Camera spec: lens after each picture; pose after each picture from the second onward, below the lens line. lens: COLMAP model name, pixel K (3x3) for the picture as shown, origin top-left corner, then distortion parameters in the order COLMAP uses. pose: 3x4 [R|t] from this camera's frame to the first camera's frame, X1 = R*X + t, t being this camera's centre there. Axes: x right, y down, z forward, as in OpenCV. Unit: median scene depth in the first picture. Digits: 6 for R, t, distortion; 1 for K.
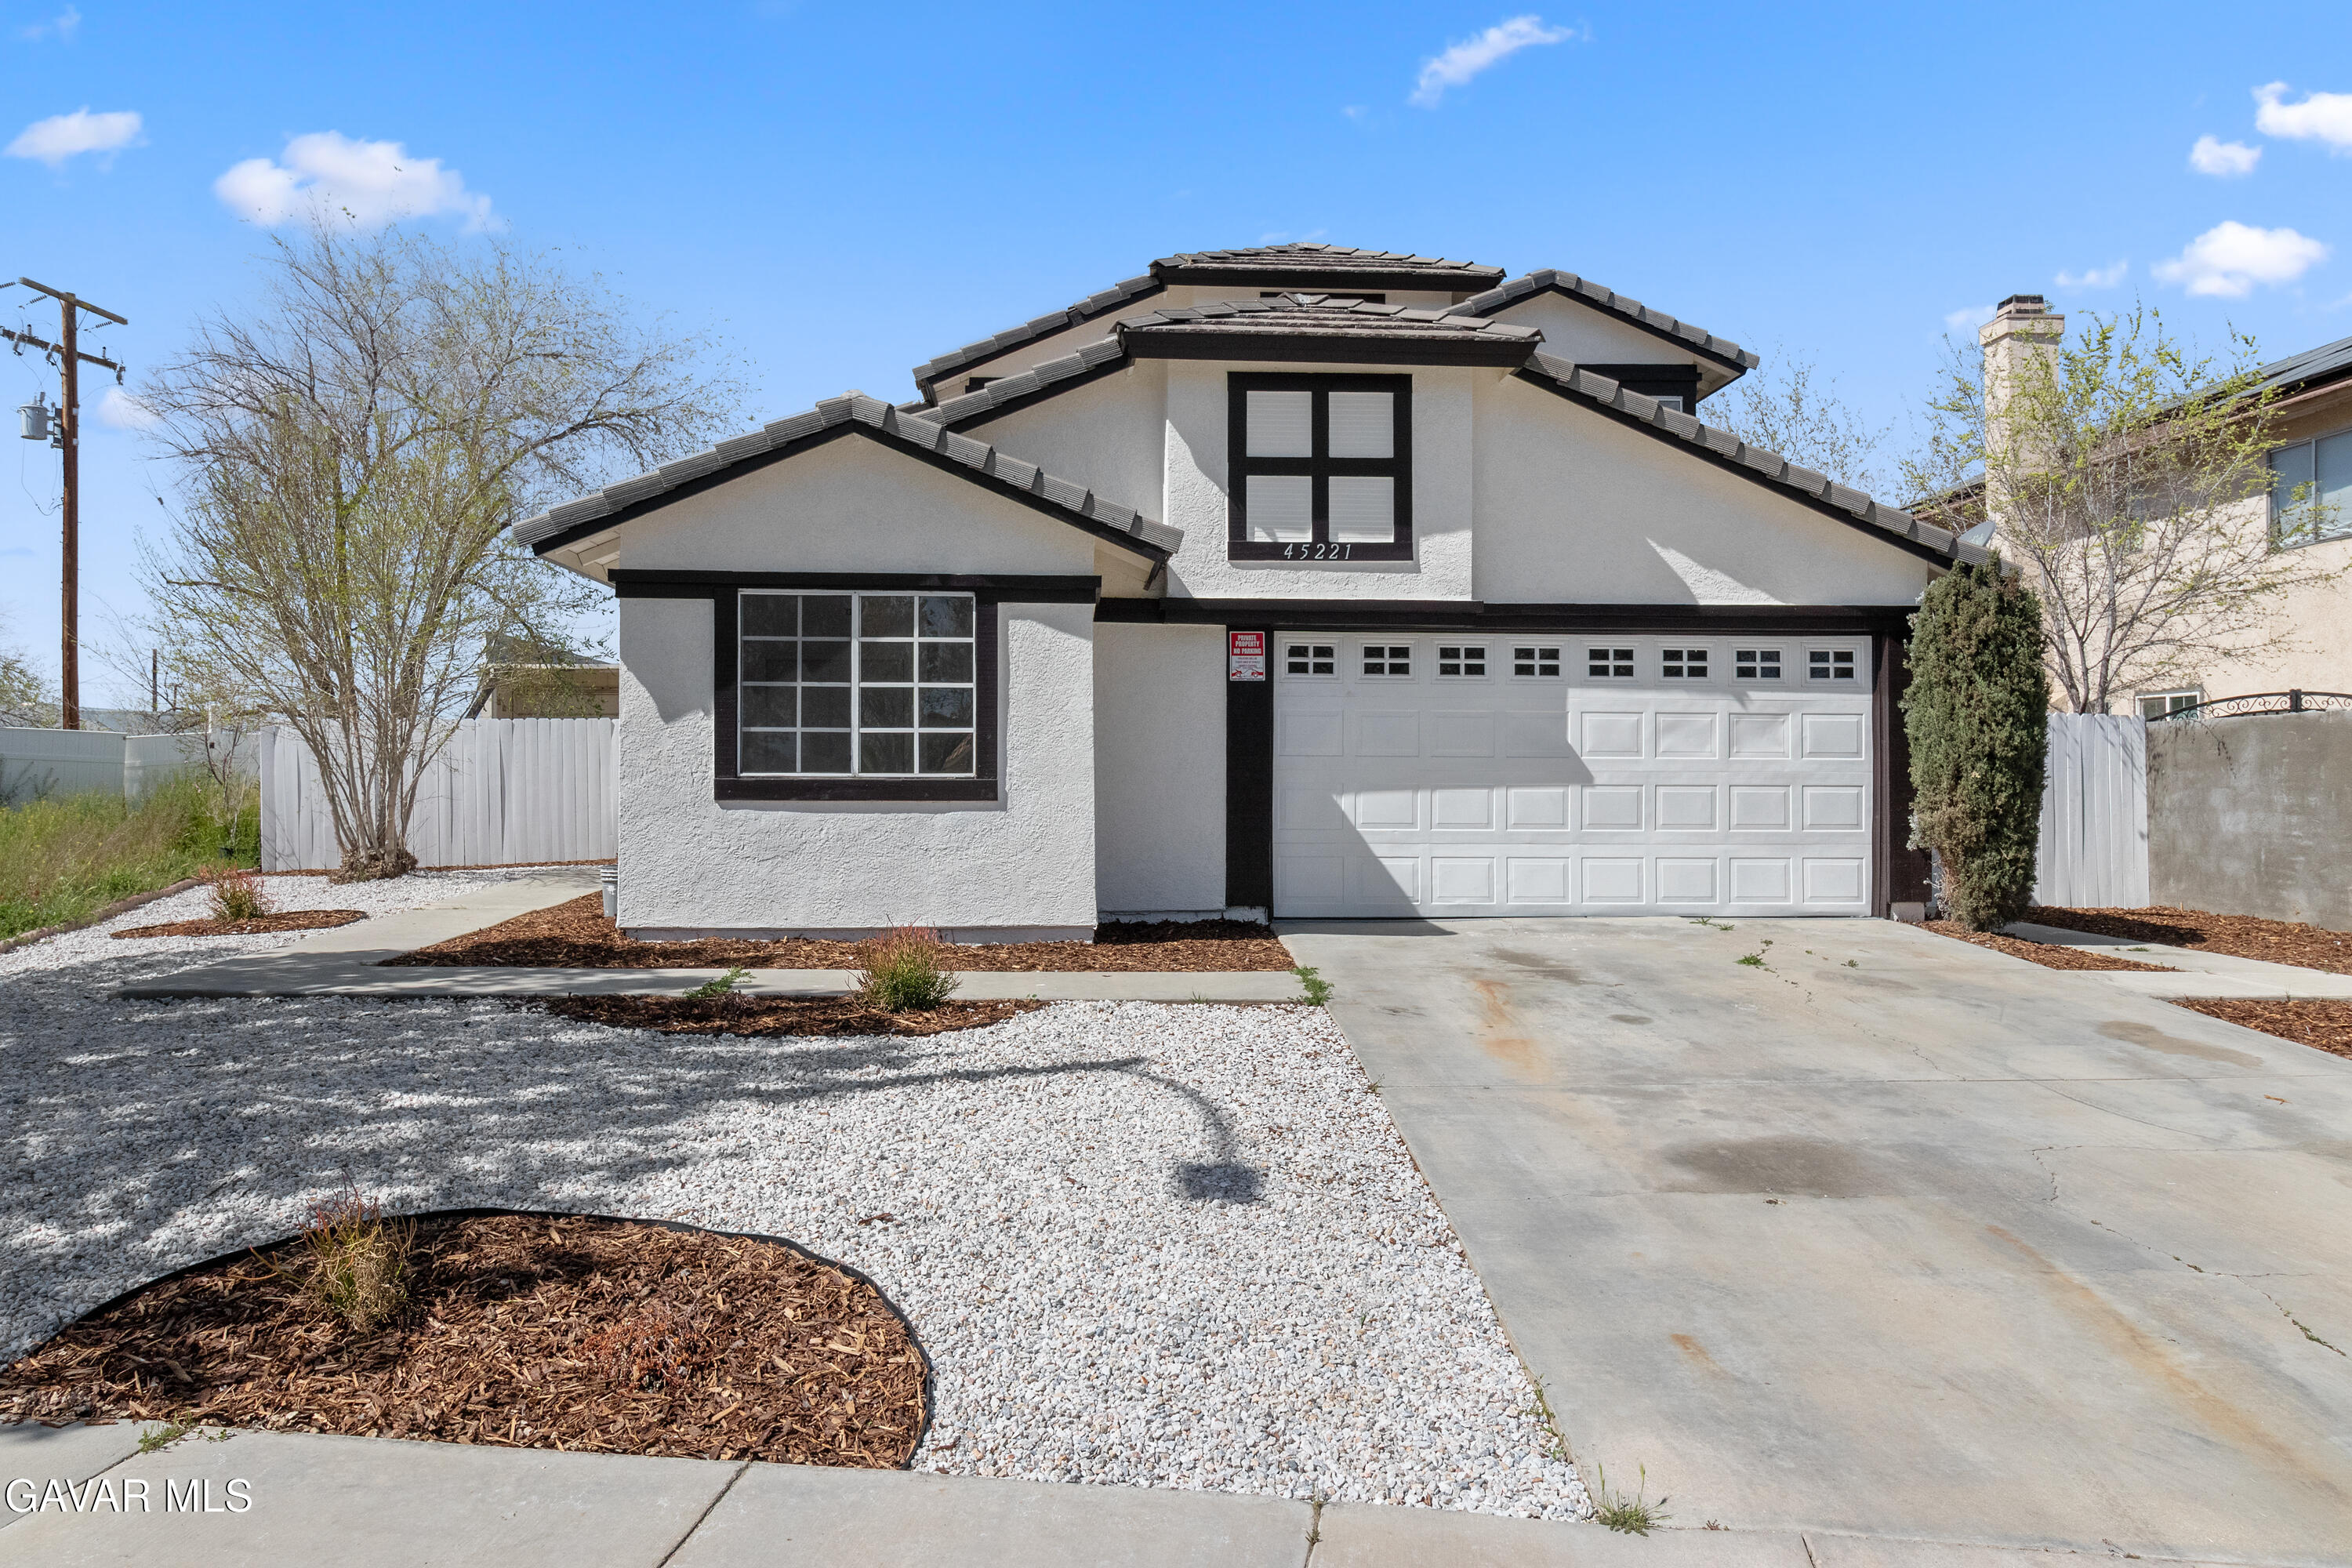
lens RADIAL K [[1765.2, 0, 1176.6], [0, 1765.2, 759.8], [0, 0, 1]] dist [0.005249, 0.002494]
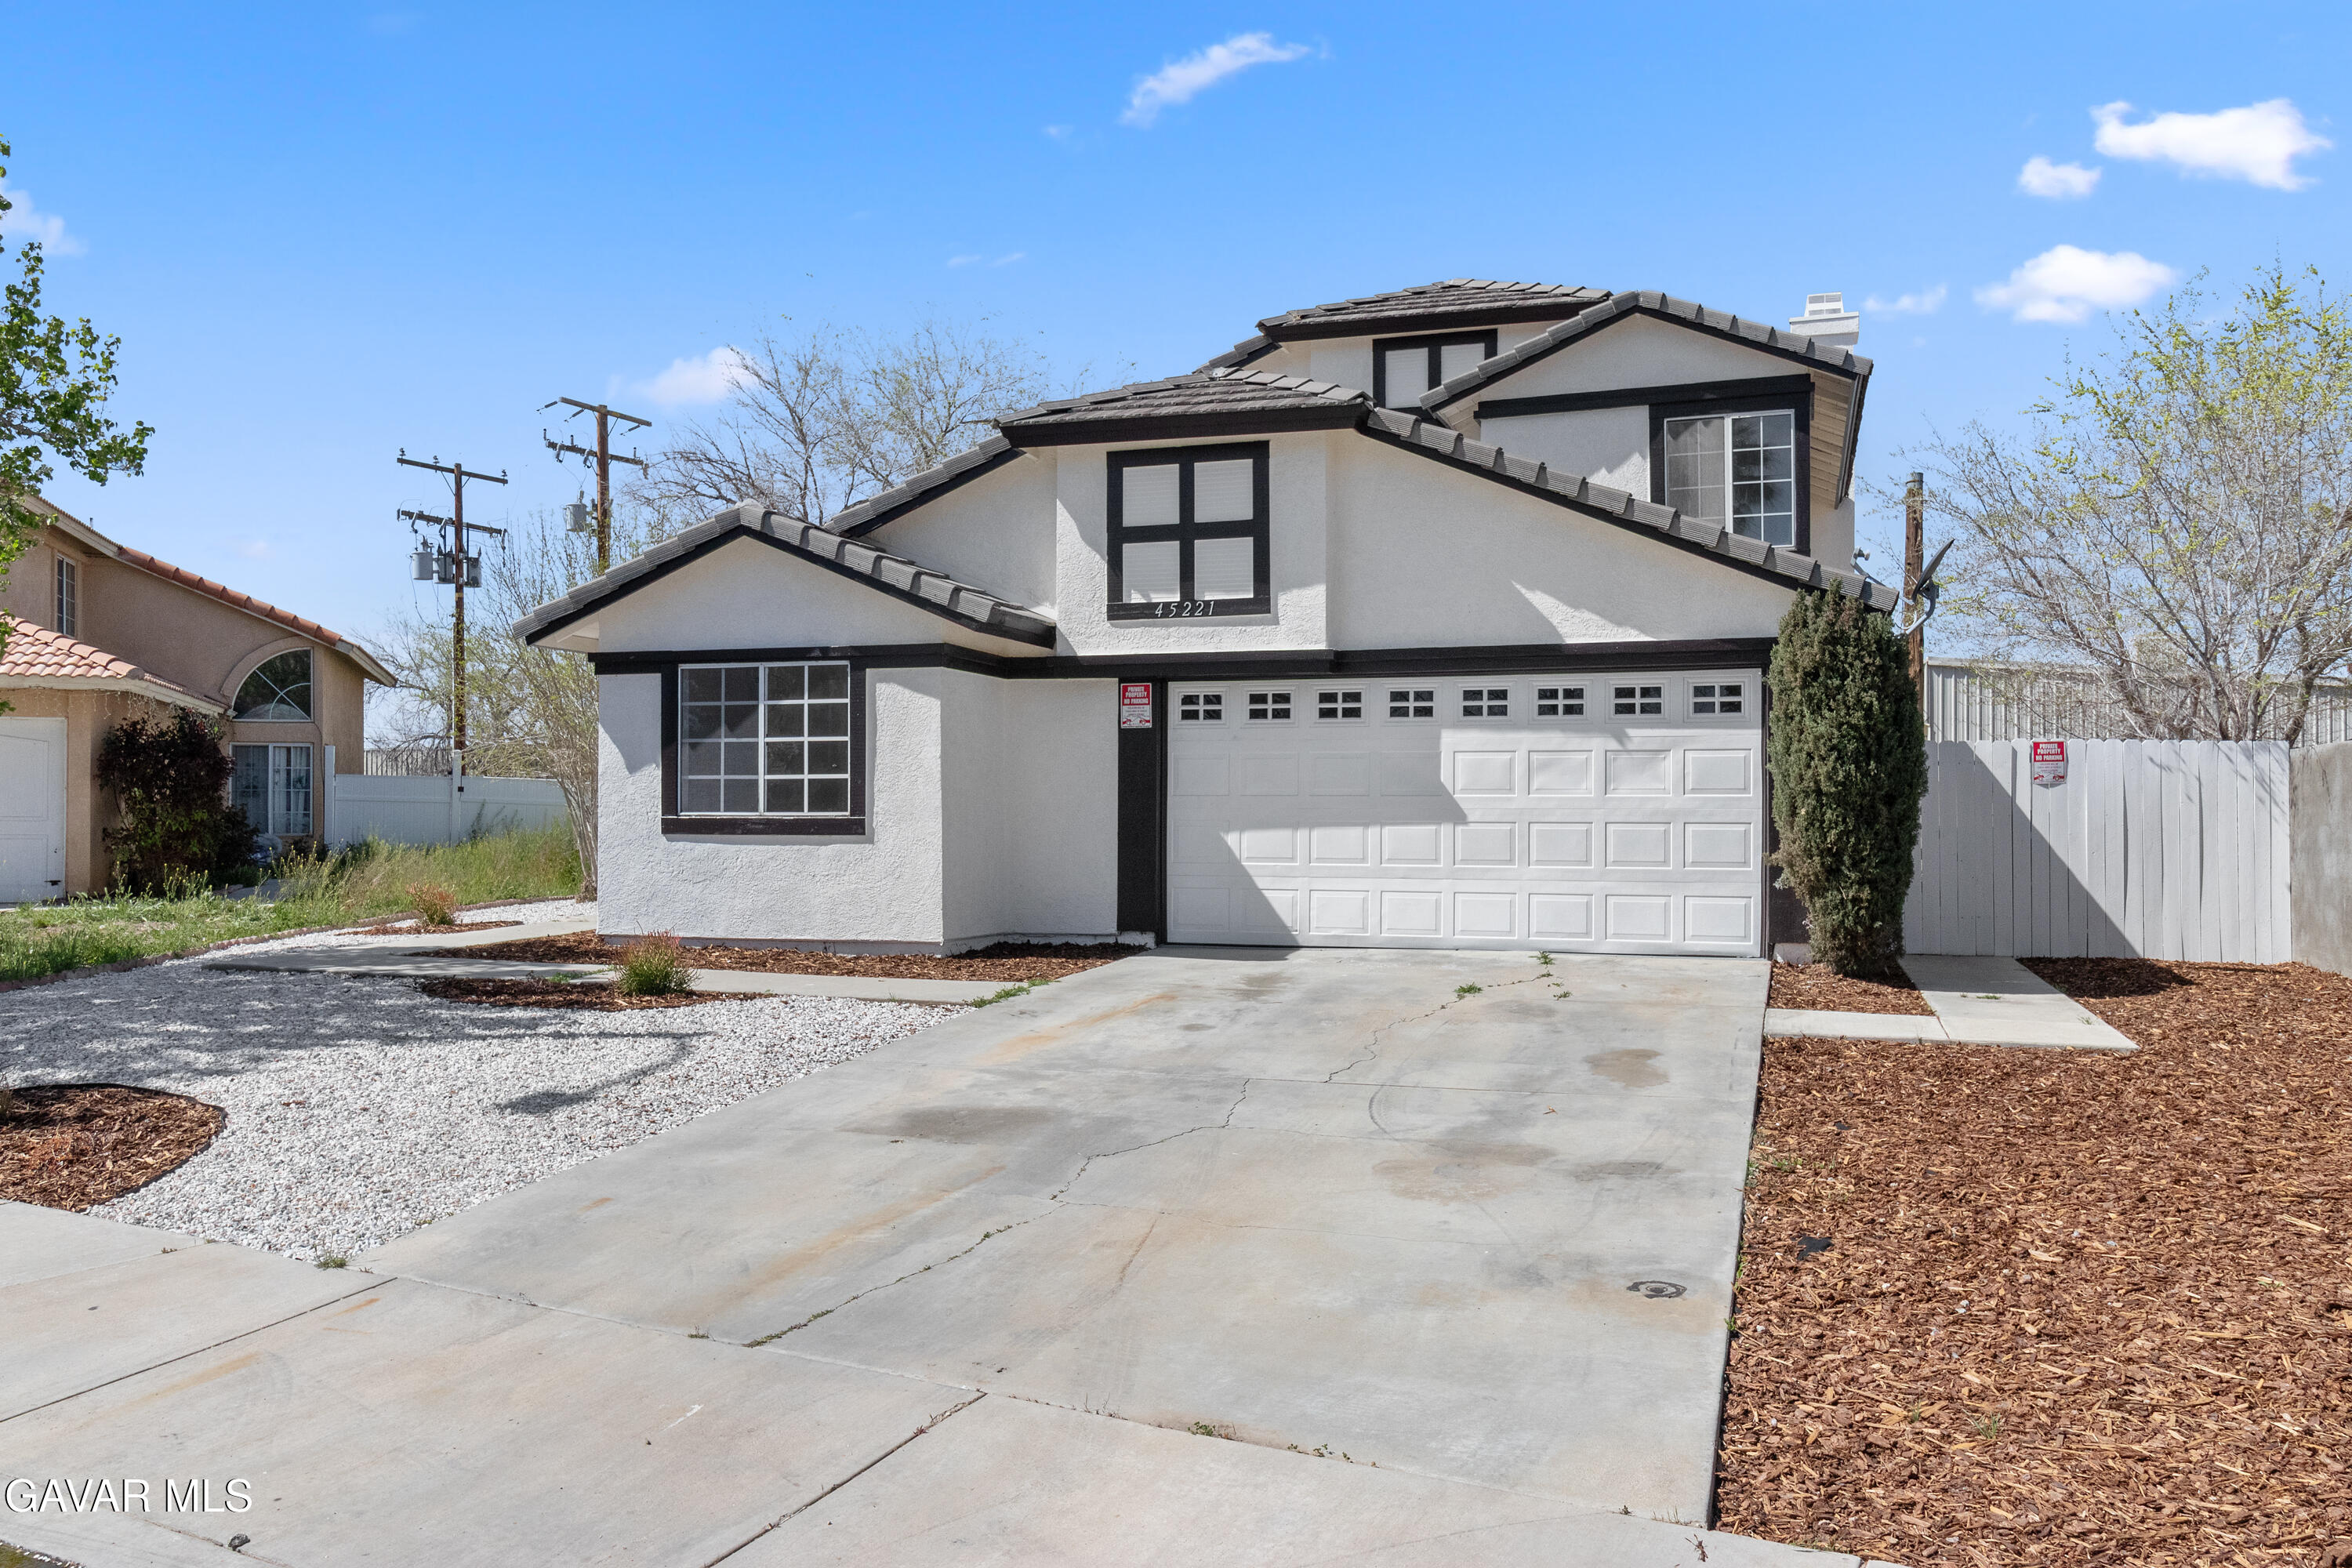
lens RADIAL K [[1954.2, 0, 1176.6], [0, 1954.2, 805.8], [0, 0, 1]] dist [0.017461, 0.000205]
pose [[0.921829, -0.003684, -0.387578, 0.541948], [0.005307, 0.999981, 0.003118, 0.000279], [0.387560, -0.004931, 0.921831, -0.121356]]
